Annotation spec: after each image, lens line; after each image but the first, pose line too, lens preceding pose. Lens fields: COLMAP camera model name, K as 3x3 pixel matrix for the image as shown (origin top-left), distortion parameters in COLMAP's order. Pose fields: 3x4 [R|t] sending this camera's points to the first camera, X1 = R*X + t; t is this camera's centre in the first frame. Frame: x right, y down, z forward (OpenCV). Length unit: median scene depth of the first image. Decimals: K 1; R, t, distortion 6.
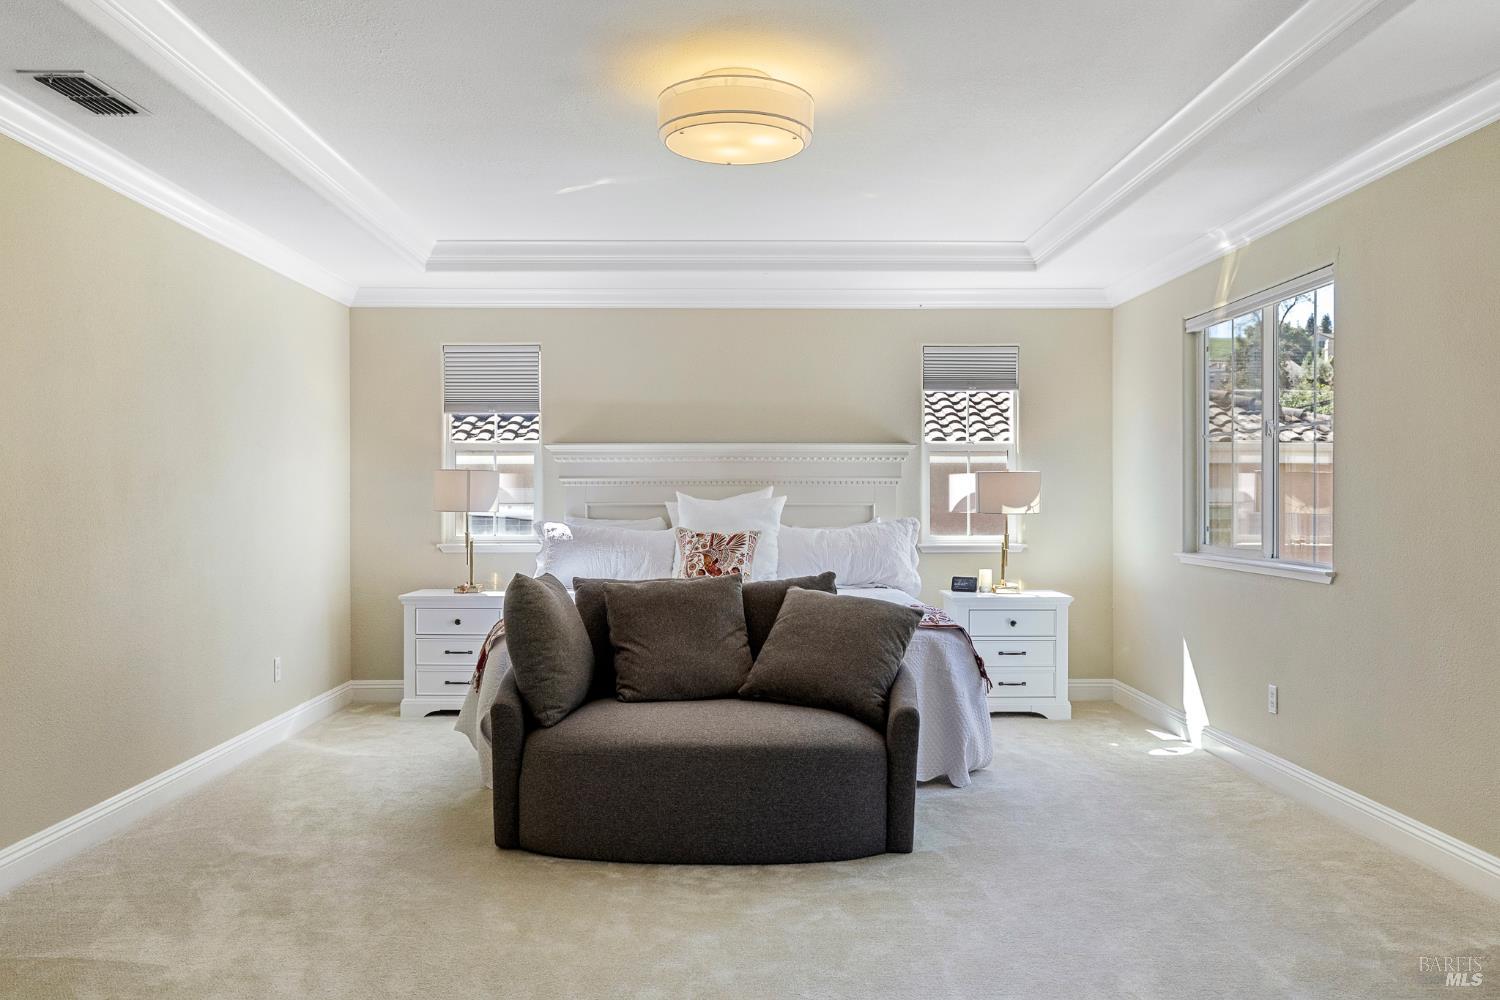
lens RADIAL K [[1209.2, 0, 750.0], [0, 1209.2, 499.7], [0, 0, 1]] dist [0.001385, 0.000106]
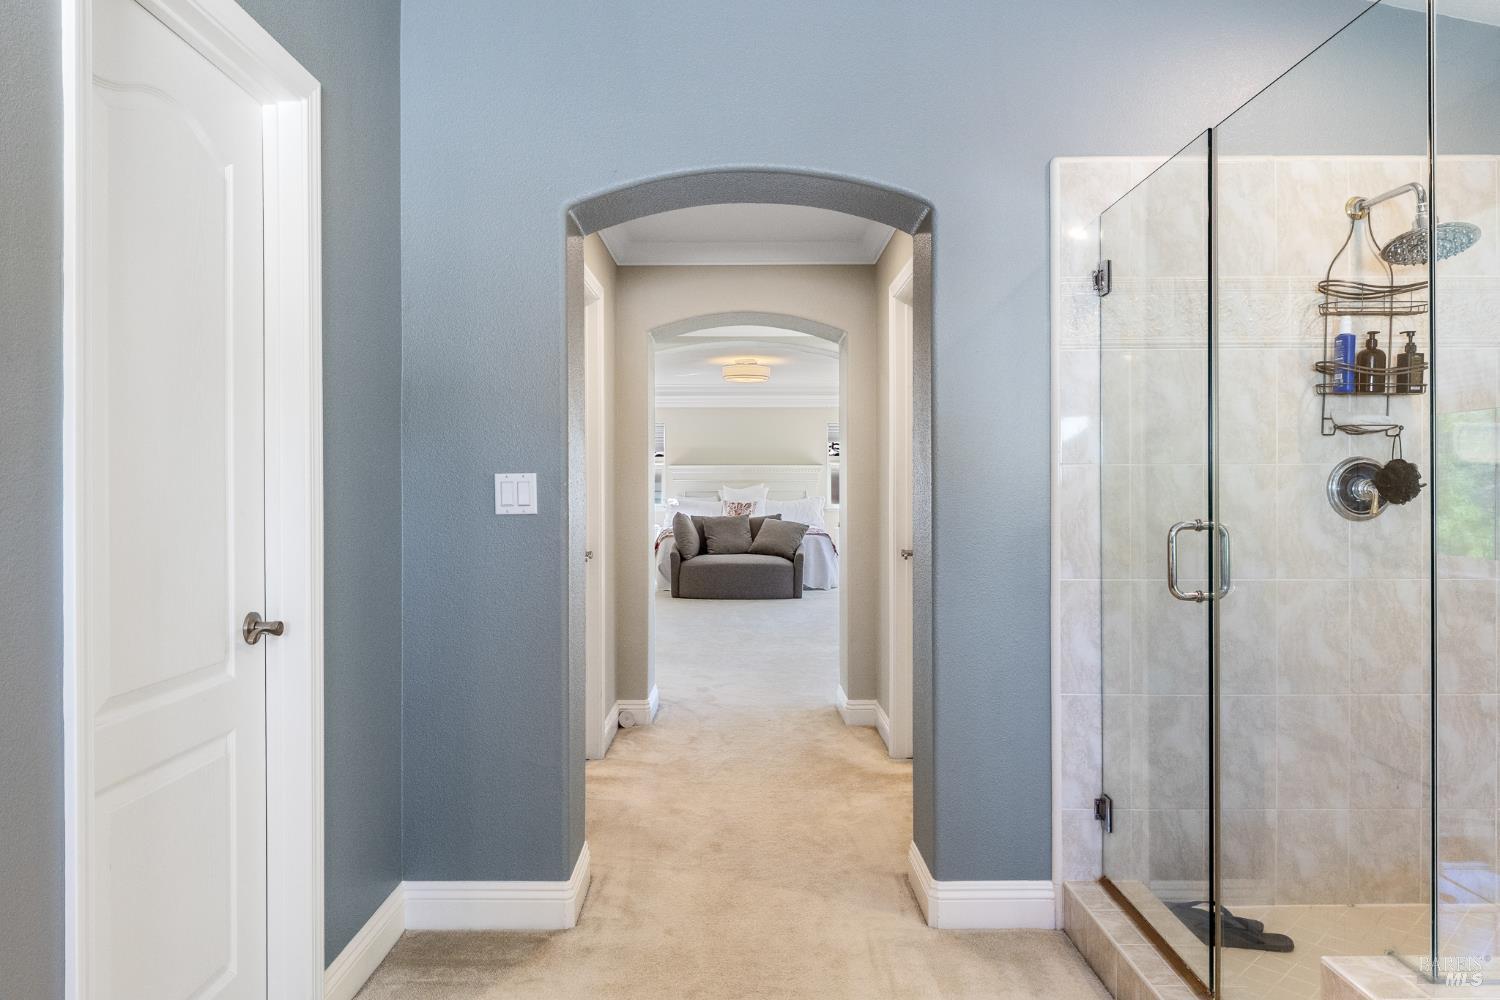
lens RADIAL K [[1039.1, 0, 750.7], [0, 1039.1, 498.5], [0, 0, 1]] dist [0.013047, -0.000735]
pose [[0.999916, 0.000533, -0.012963, 0.030526], [-0.000419, 0.999961, 0.008772, 0.001707], [0.012967, -0.008766, 0.999878, -1.572208]]
